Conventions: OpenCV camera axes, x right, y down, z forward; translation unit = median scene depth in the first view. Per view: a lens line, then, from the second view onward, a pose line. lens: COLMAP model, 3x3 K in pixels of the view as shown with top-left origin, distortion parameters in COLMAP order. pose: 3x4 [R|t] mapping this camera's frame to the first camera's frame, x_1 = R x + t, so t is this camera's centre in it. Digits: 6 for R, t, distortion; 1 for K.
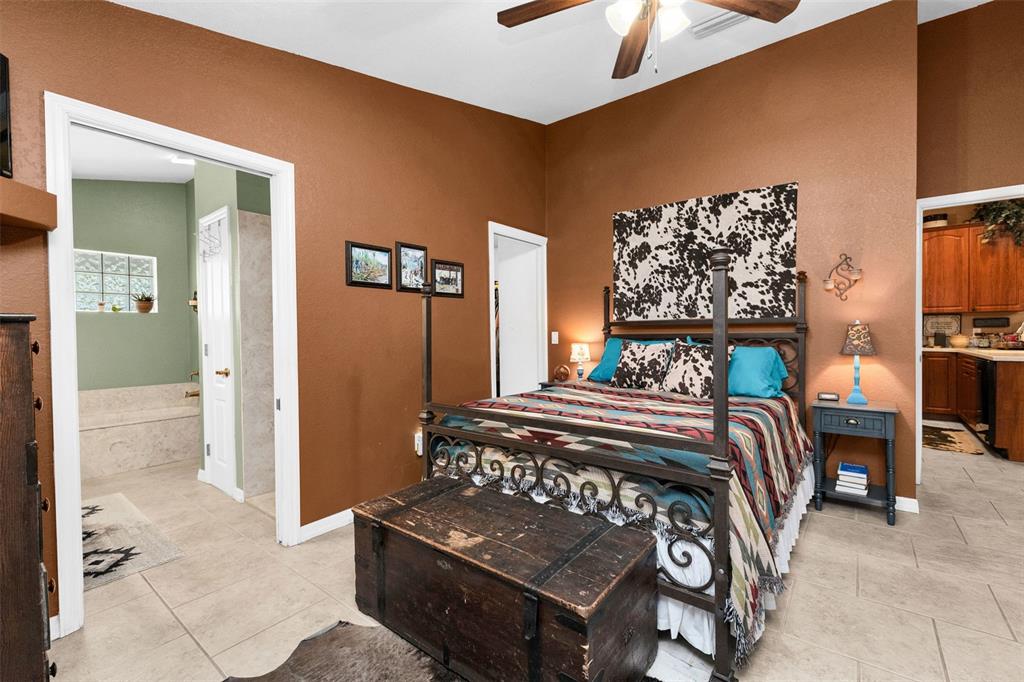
lens RADIAL K [[436.8, 0, 514.8], [0, 436.8, 337.8], [0, 0, 1]] dist [0.000950, -0.000107]
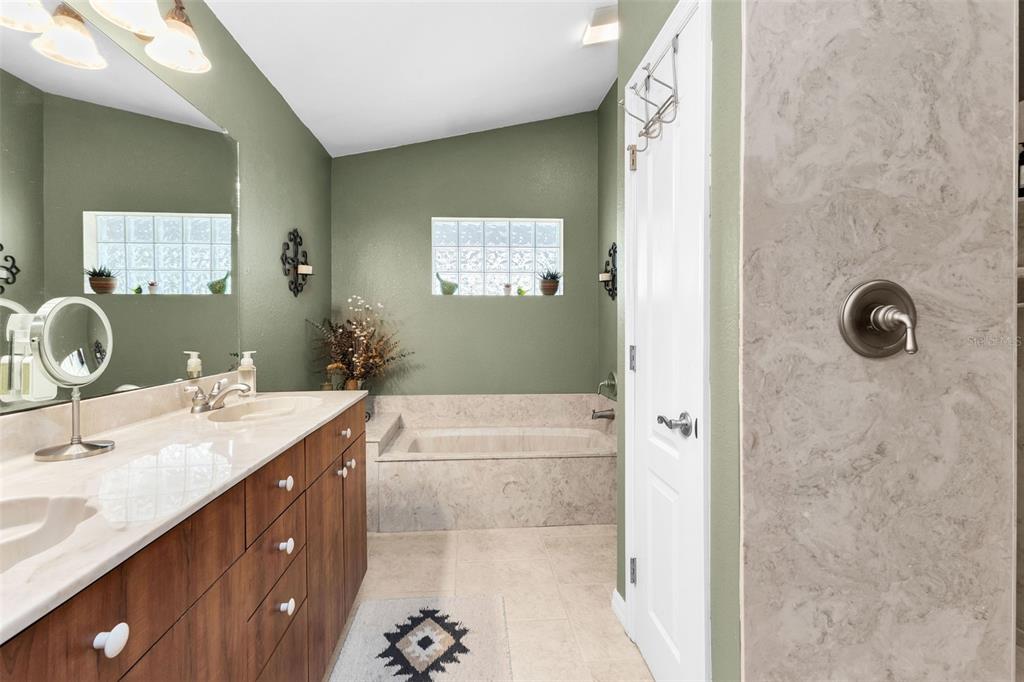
lens RADIAL K [[436.8, 0, 514.8], [0, 436.8, 337.8], [0, 0, 1]] dist [0.000950, -0.000107]
pose [[0.686791, 0.026993, -0.726354, -0.385767], [-0.012940, 0.999606, 0.024913, -0.003438], [0.726740, -0.007711, 0.686869, 0.498241]]
